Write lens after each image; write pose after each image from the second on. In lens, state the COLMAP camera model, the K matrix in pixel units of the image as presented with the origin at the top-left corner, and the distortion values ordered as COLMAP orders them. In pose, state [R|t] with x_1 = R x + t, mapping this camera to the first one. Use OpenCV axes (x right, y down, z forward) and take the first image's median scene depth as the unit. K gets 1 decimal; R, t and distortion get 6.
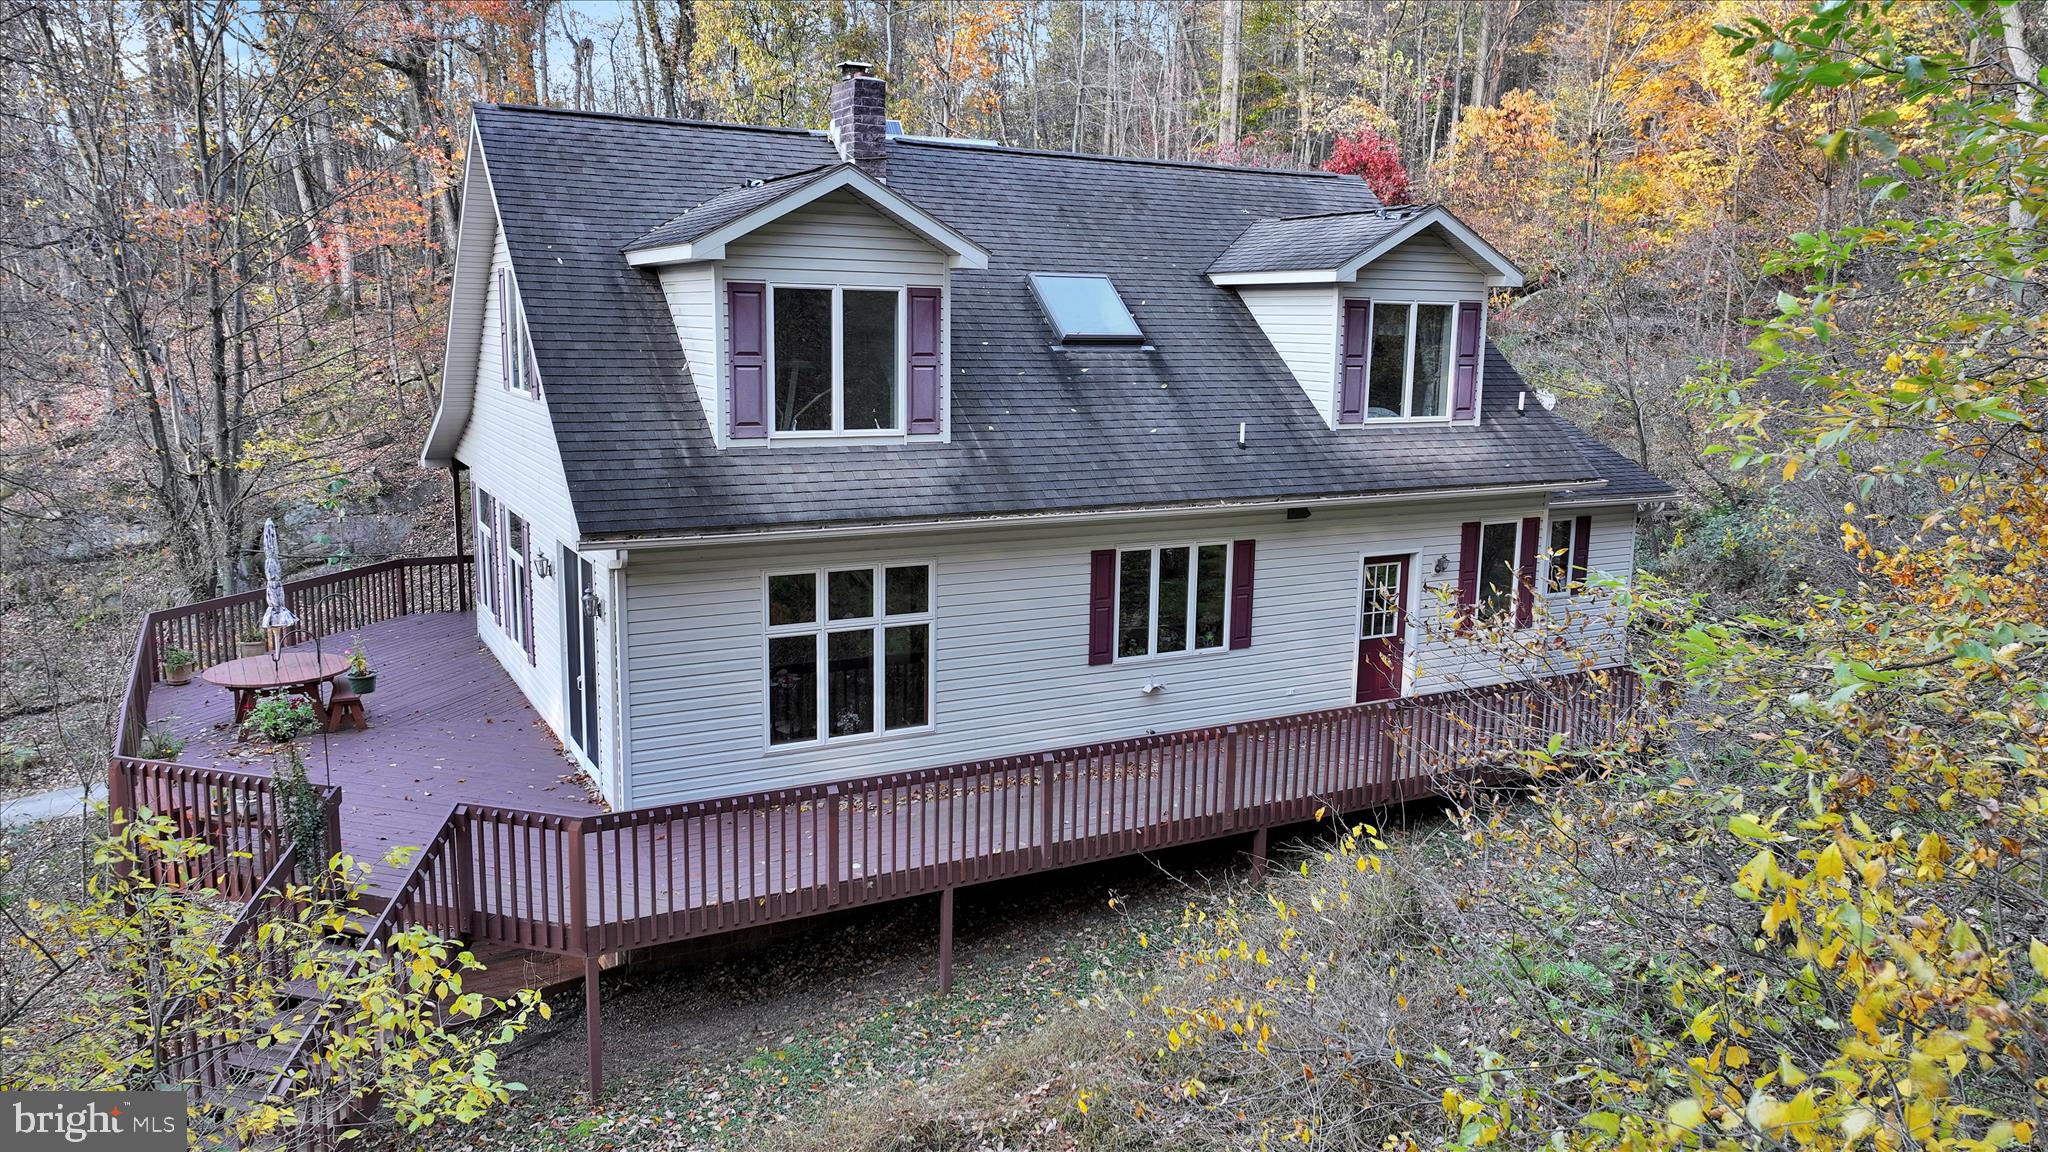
lens RADIAL K [[1459.9, 0, 1024.0], [0, 1459.9, 576.0], [0, 0, 1]] dist [0.007881, -0.000056]
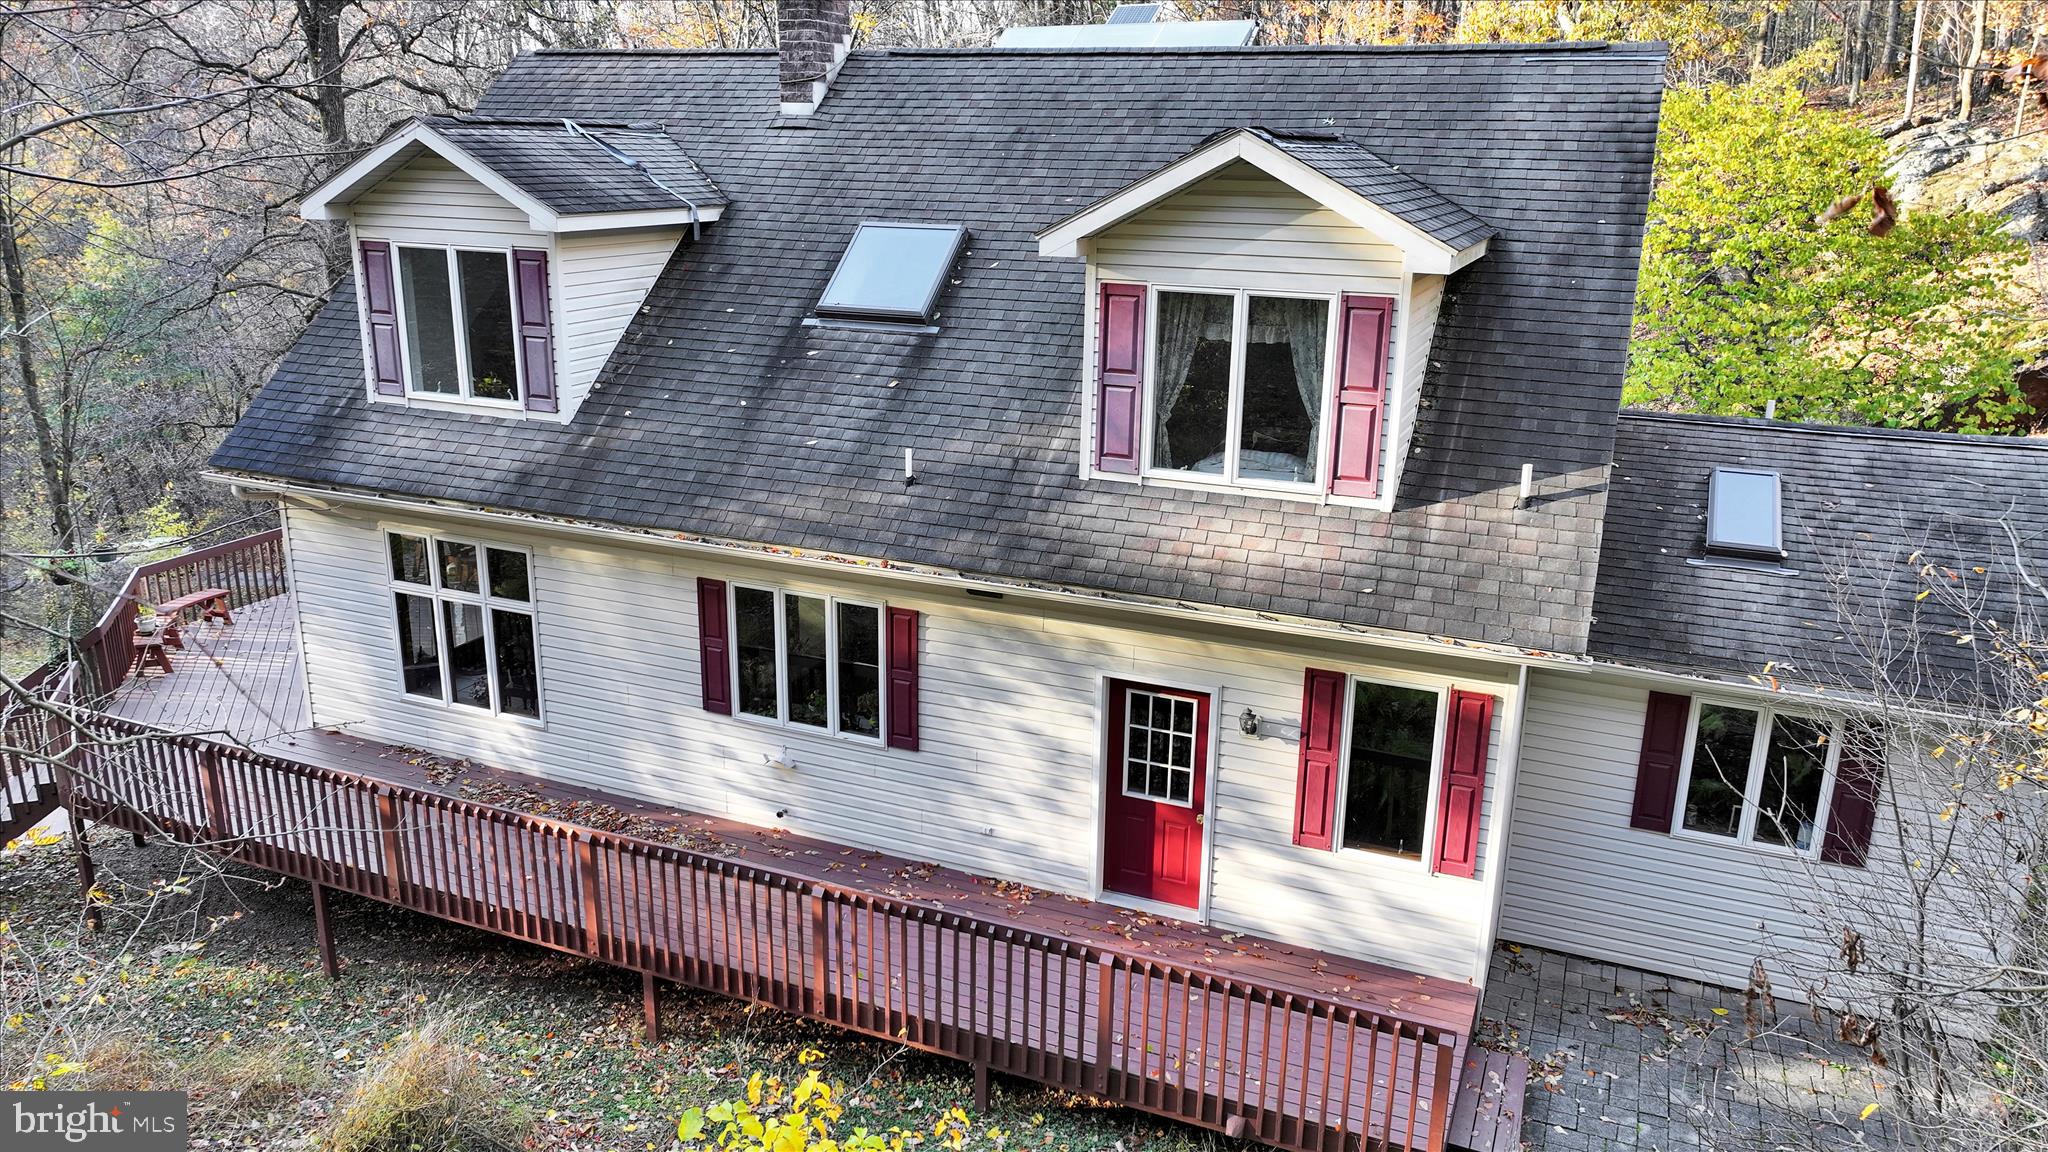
lens RADIAL K [[1459.9, 0, 1024.0], [0, 1459.9, 576.0], [0, 0, 1]] dist [0.007881, -0.000056]
pose [[0.620466, 0.218103, -0.753295, 0.772571], [-0.143152, 0.975909, 0.164647, -0.177891], [0.771057, 0.005678, 0.636741, 0.610468]]
